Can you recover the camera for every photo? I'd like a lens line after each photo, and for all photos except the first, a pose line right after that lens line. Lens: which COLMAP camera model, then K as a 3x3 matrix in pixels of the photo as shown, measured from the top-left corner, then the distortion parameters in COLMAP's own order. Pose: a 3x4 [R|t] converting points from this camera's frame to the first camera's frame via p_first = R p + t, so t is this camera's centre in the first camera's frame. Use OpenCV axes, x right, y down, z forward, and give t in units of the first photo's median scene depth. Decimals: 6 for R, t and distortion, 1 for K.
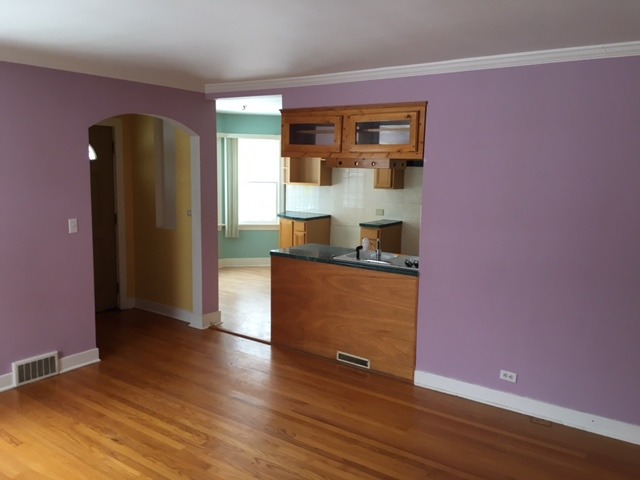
lens RADIAL K [[542.0, 0, 318.9], [0, 542.0, 237.8], [0, 0, 1]] dist [0.060623, -0.085030]
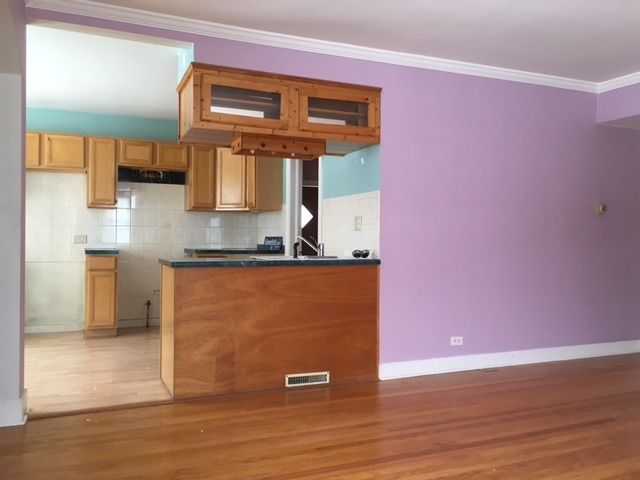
lens RADIAL K [[542.0, 0, 317.5], [0, 542.0, 233.9], [0, 0, 1]] dist [0.060623, -0.085030]
pose [[0.517540, -0.004012, 0.855650, -0.638776], [0.121410, 0.990216, -0.068792, 0.065750], [-0.847002, 0.139487, 0.512963, 0.538495]]
